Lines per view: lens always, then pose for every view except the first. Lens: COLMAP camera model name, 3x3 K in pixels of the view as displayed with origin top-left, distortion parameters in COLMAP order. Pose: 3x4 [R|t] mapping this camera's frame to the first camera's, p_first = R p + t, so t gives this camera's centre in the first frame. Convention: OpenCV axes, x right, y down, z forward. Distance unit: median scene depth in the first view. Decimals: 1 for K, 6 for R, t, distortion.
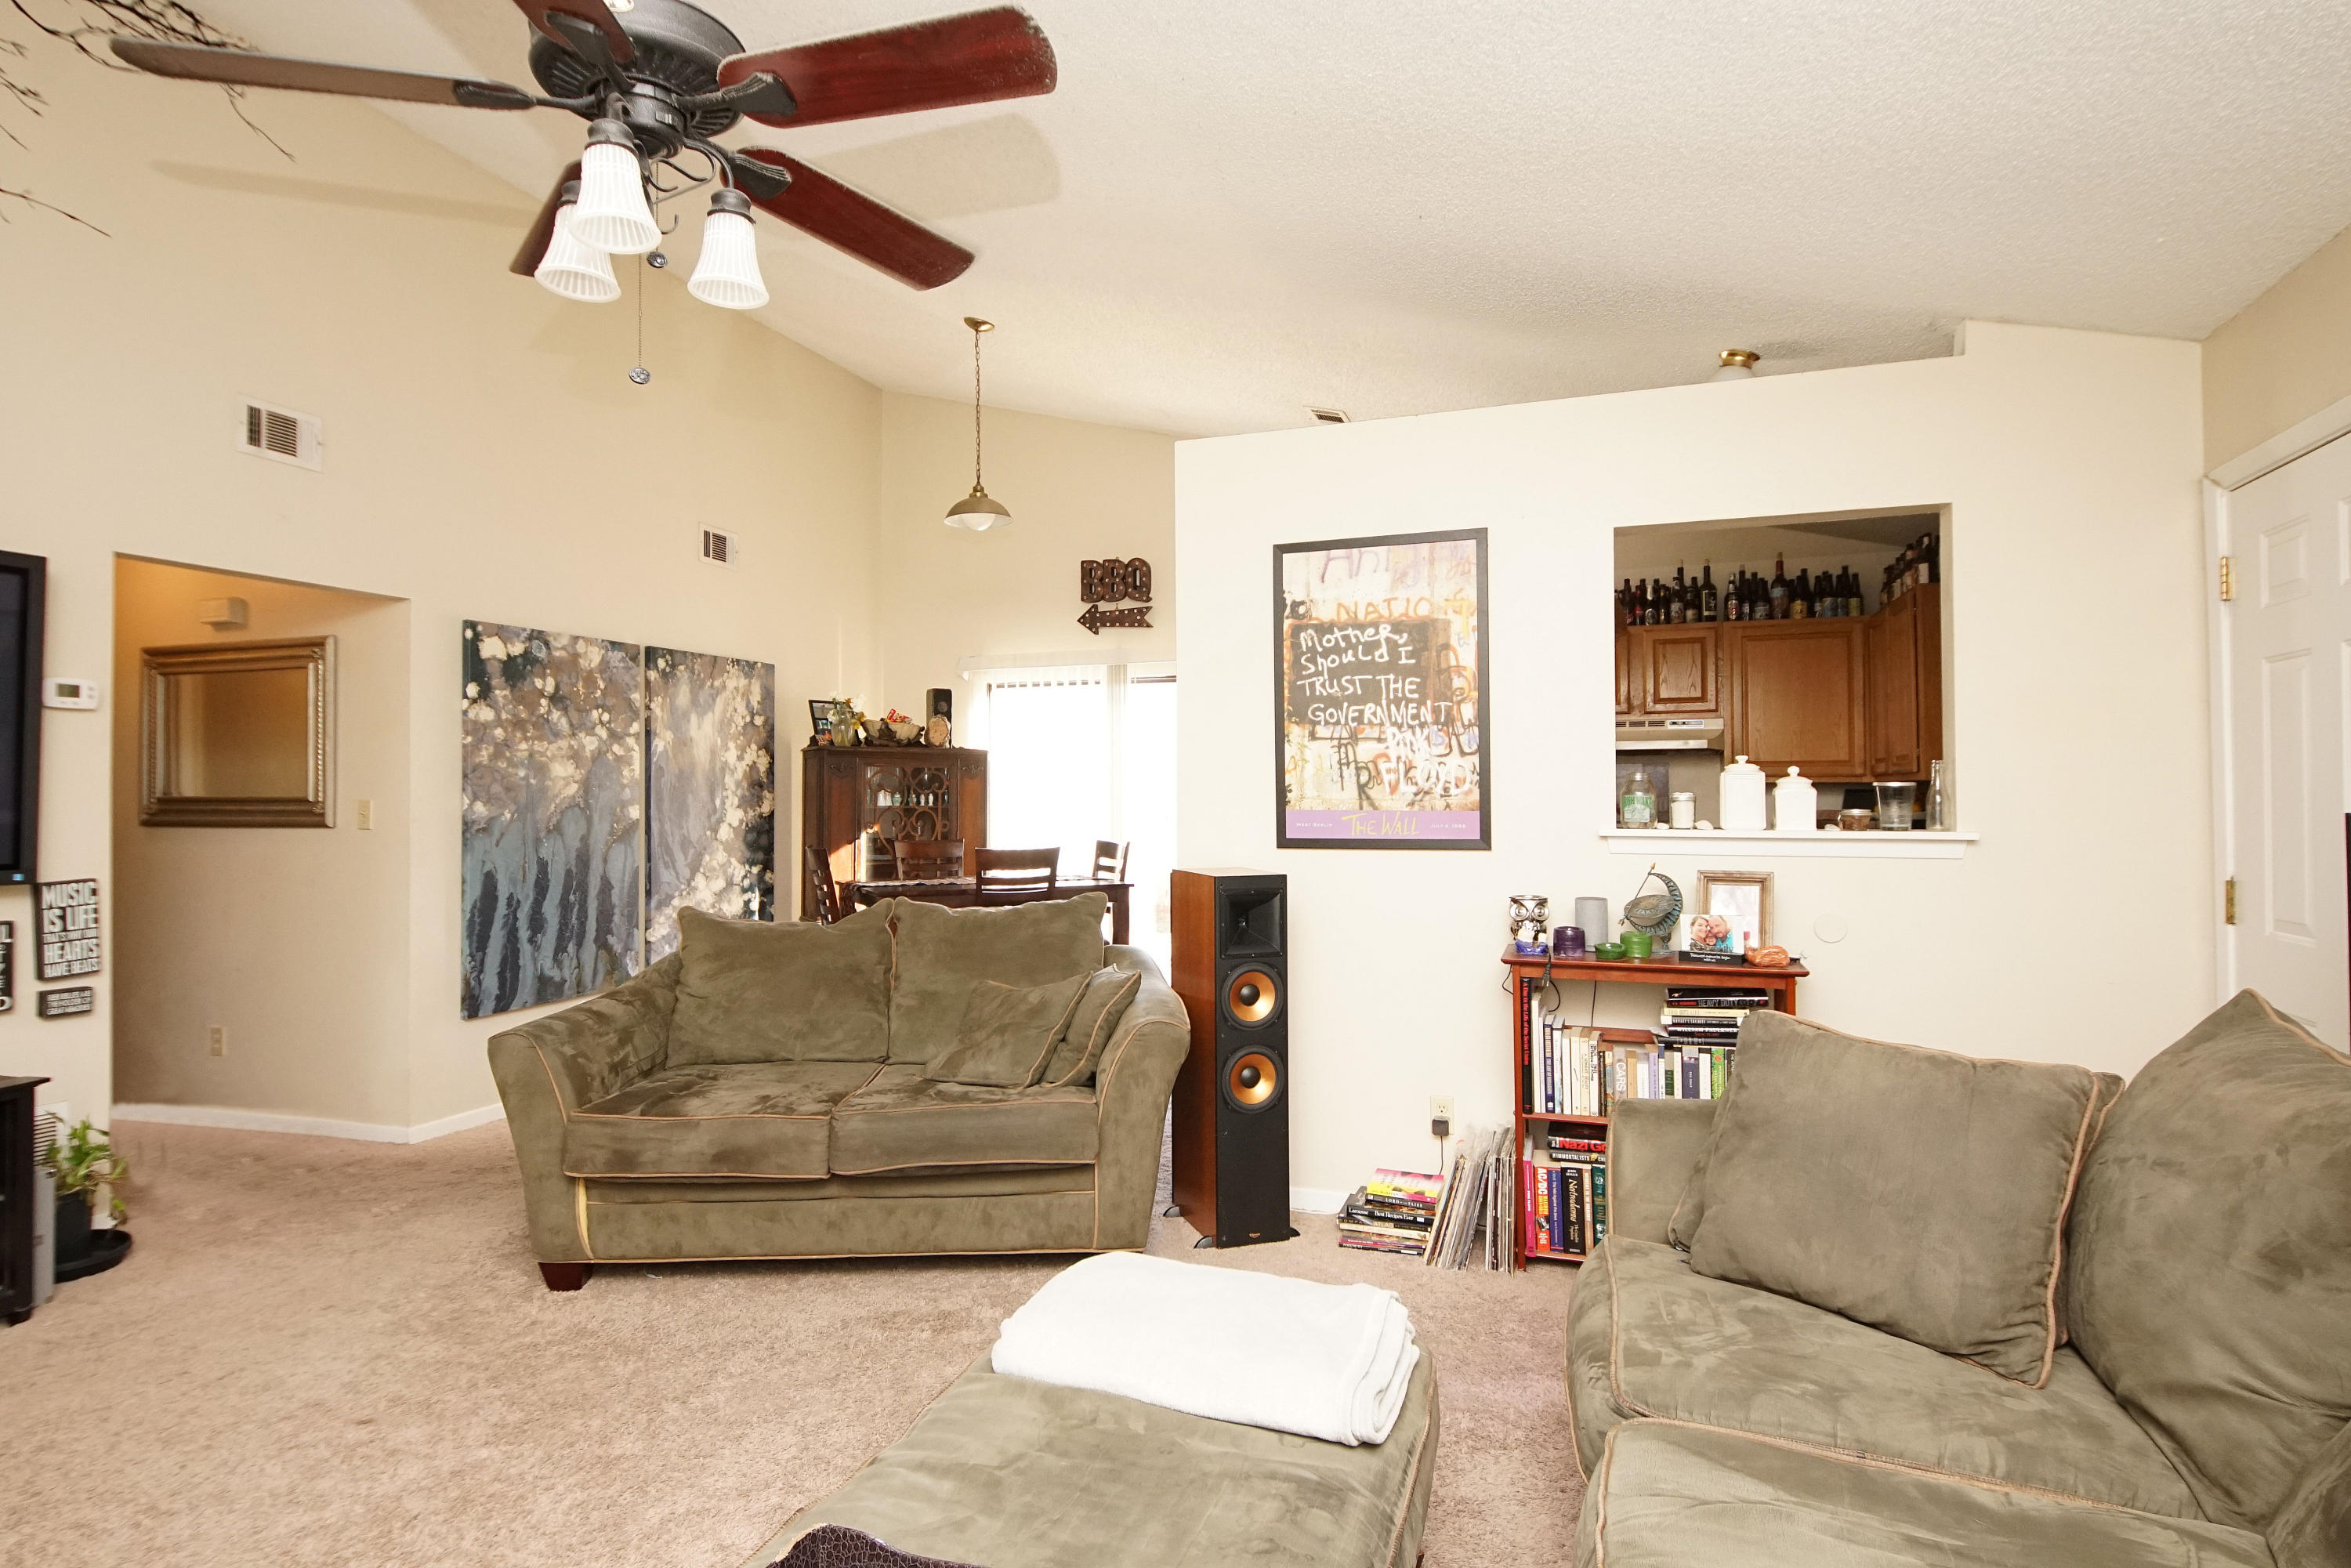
lens RADIAL K [[1270.4, 0, 1161.1], [0, 1270.4, 764.2], [0, 0, 1]] dist [0.029162, -0.030579]
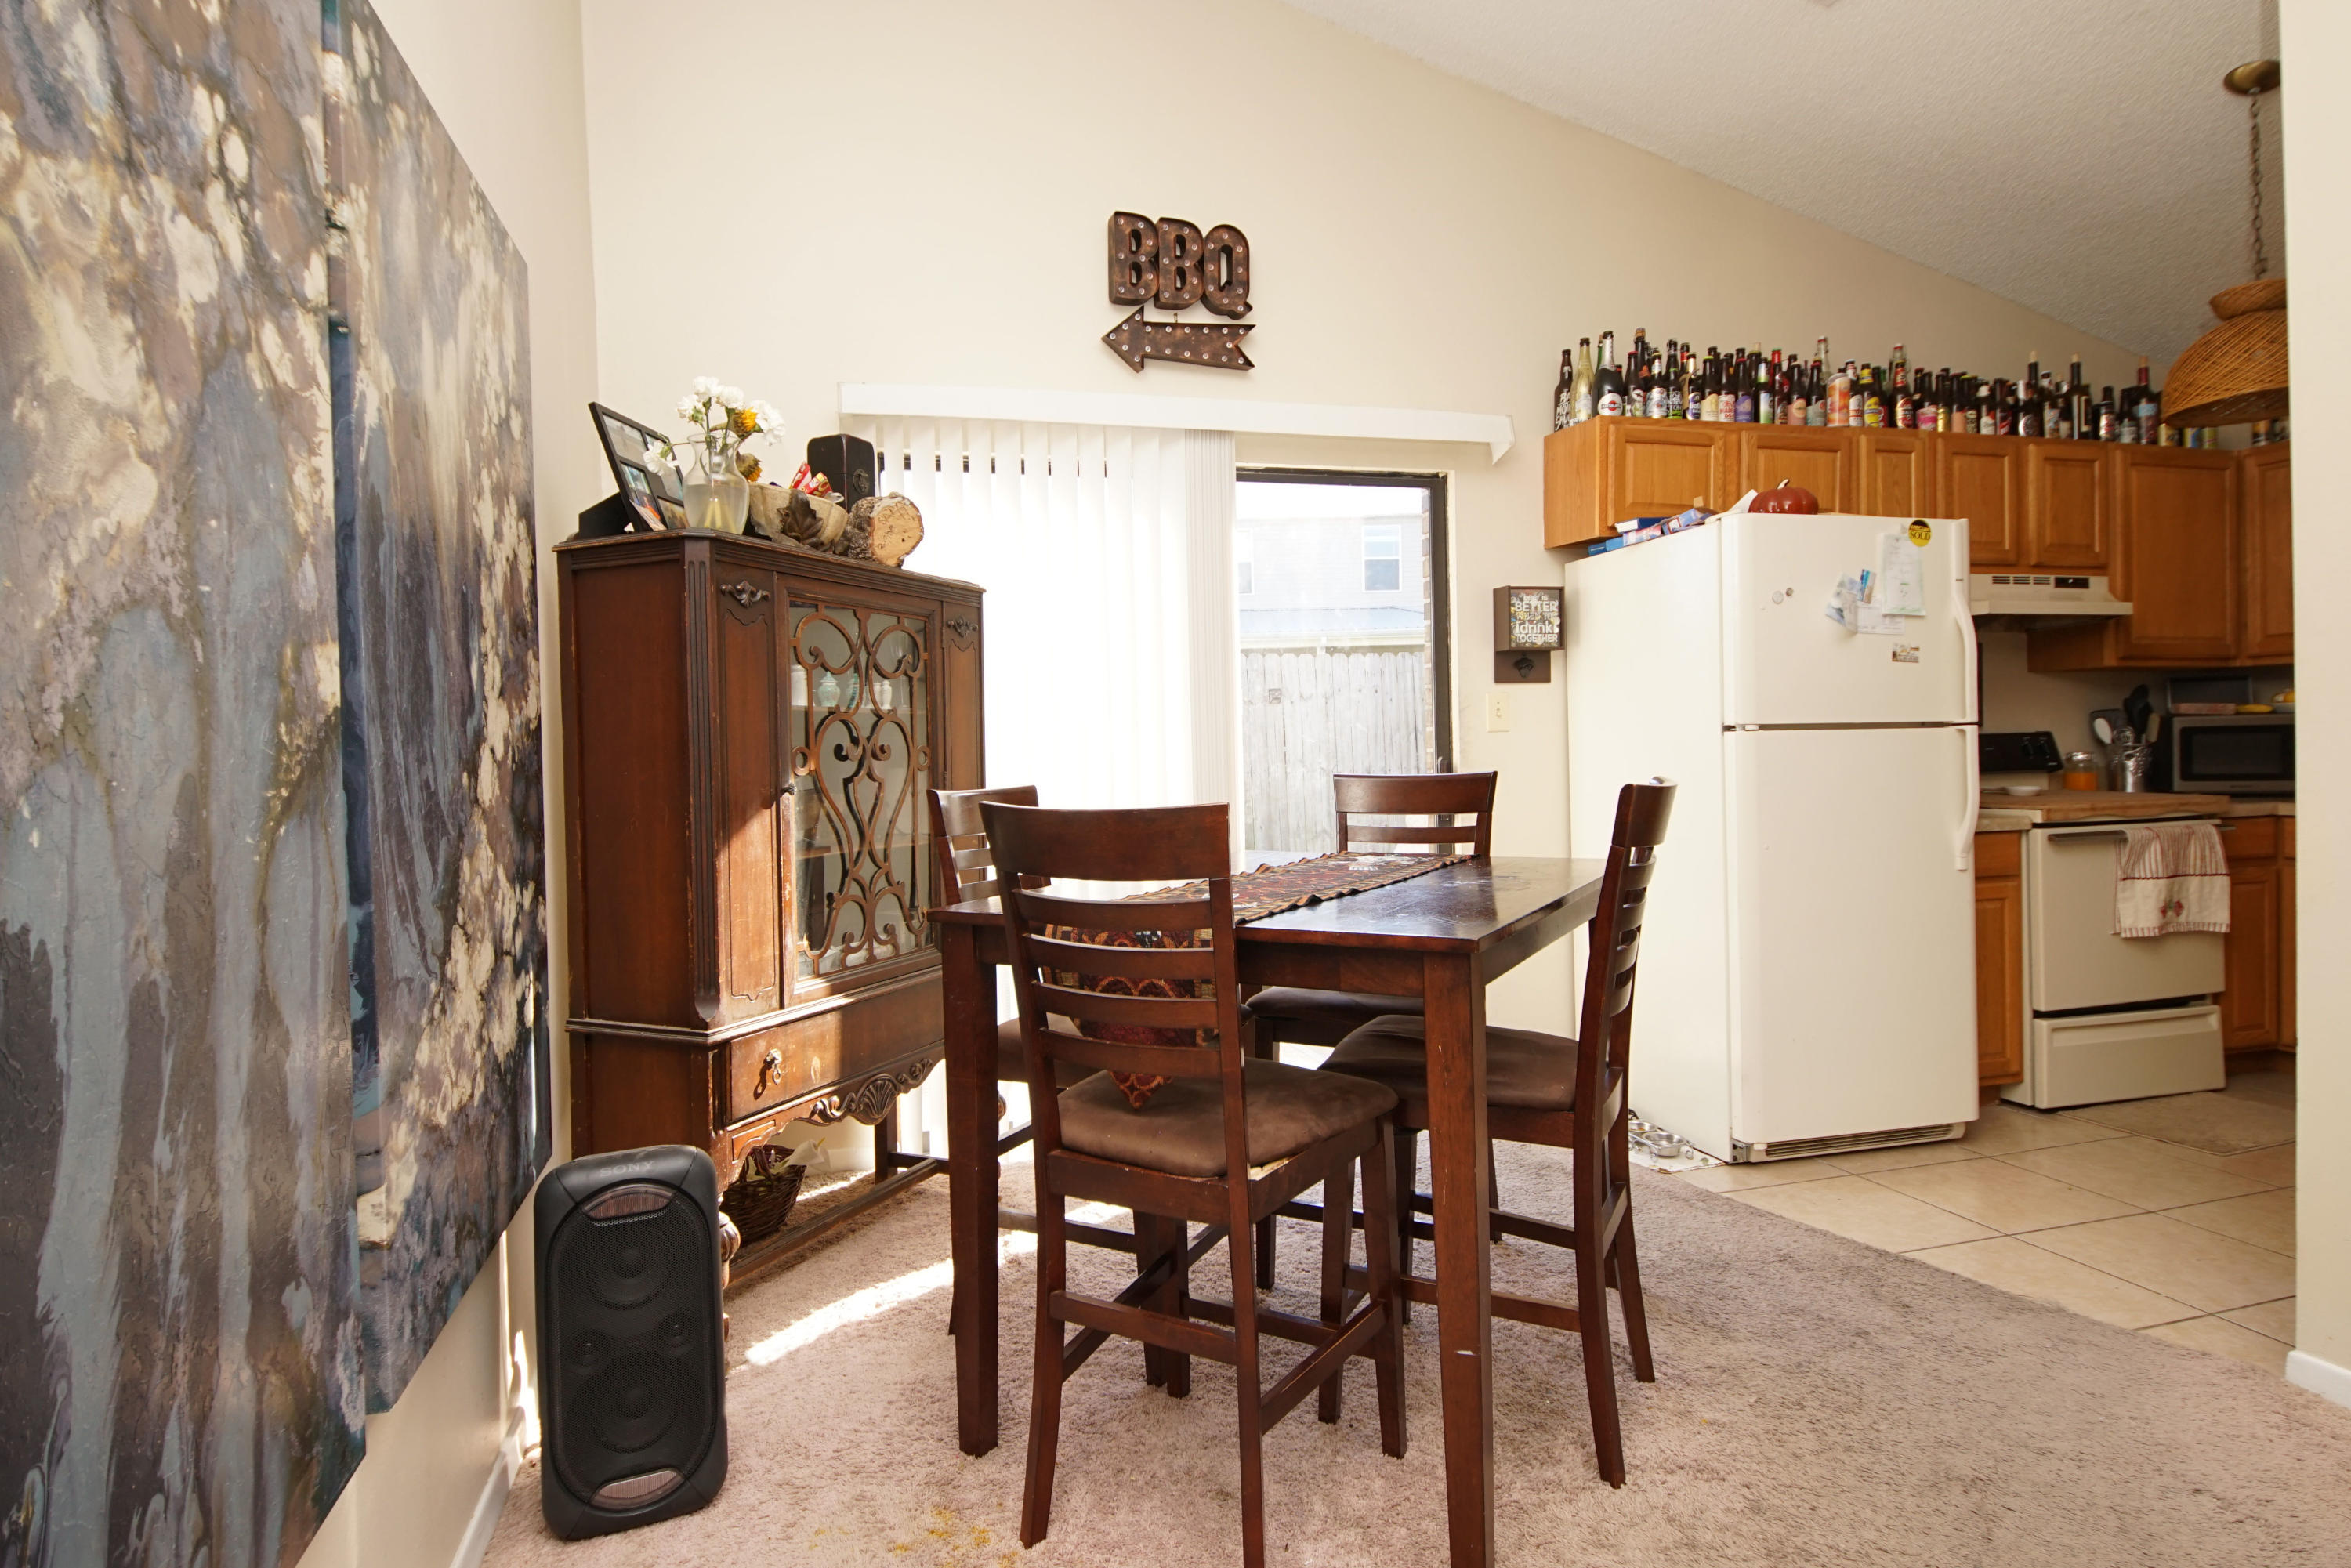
lens RADIAL K [[1270.4, 0, 1161.1], [0, 1270.4, 764.2], [0, 0, 1]] dist [0.029162, -0.030579]
pose [[0.815250, -0.020584, 0.578744, -0.378258], [0.004588, 0.999566, 0.029089, 0.041988], [-0.579091, -0.021060, 0.814991, 0.664662]]
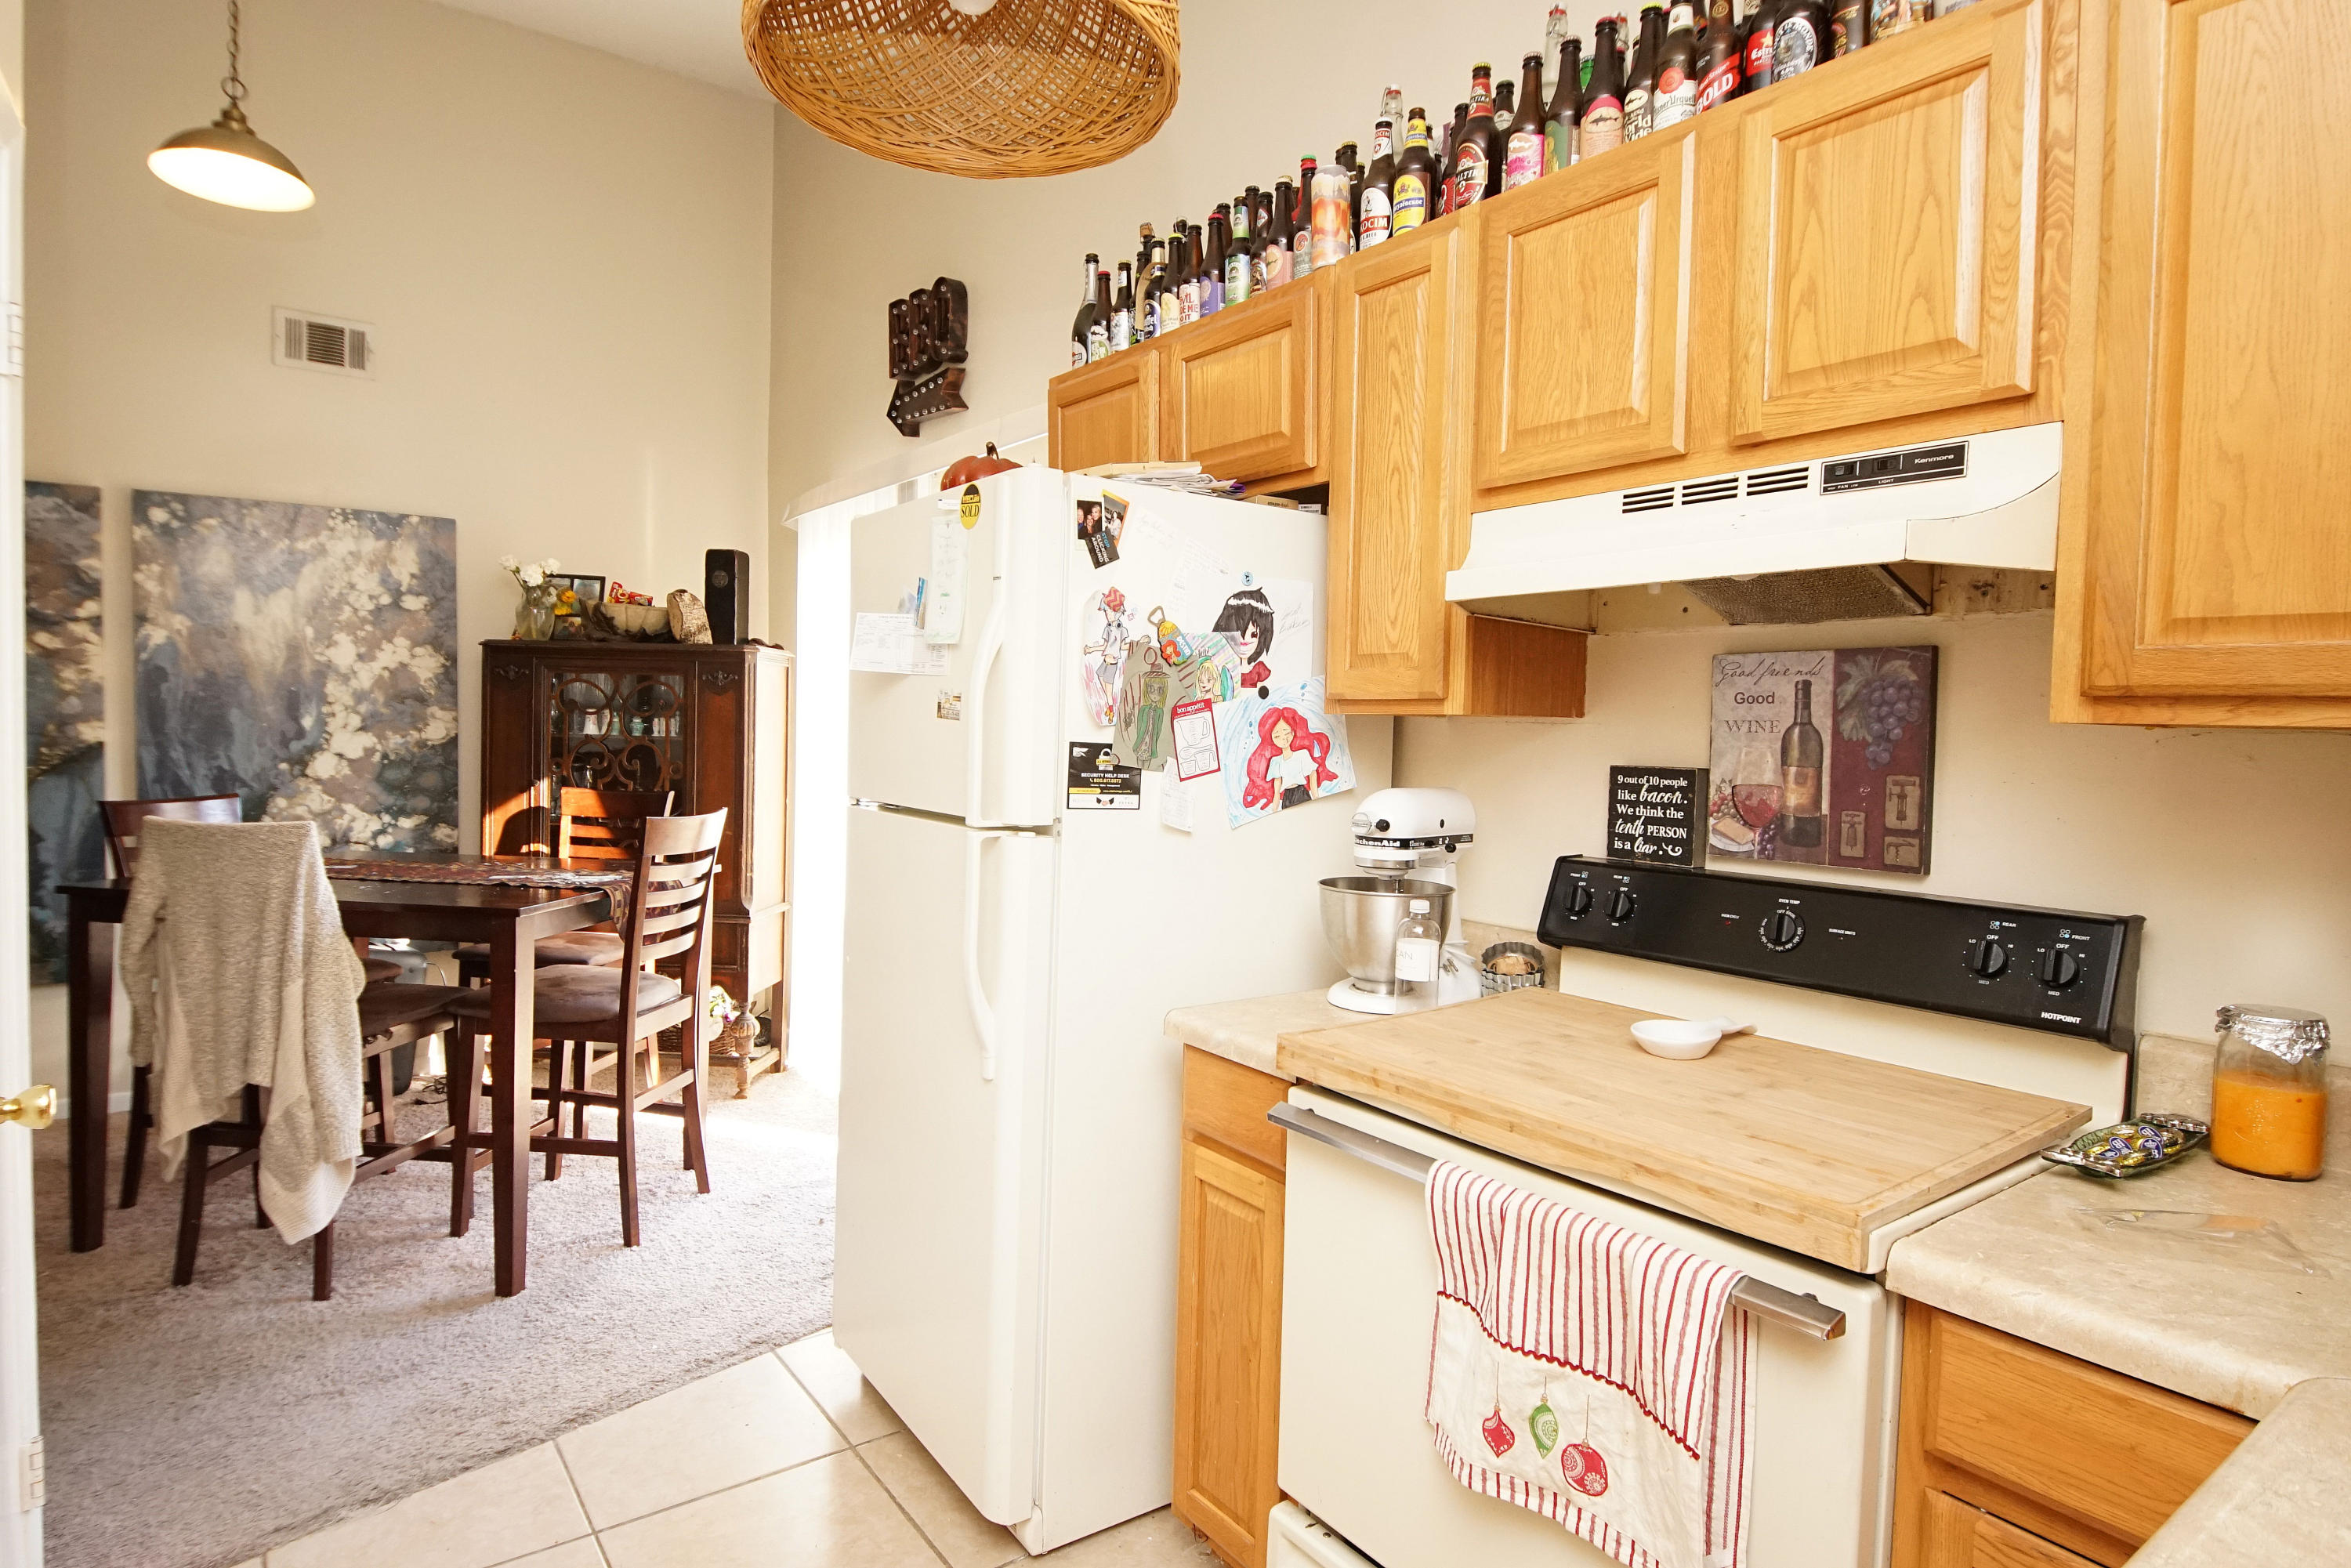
lens RADIAL K [[1270.4, 0, 1161.1], [0, 1270.4, 764.2], [0, 0, 1]] dist [0.029162, -0.030579]
pose [[0.821516, 0.040385, -0.568753, 0.406304], [-0.010951, 0.998422, 0.055077, 0.009664], [0.570080, -0.039019, 0.820662, 0.680825]]
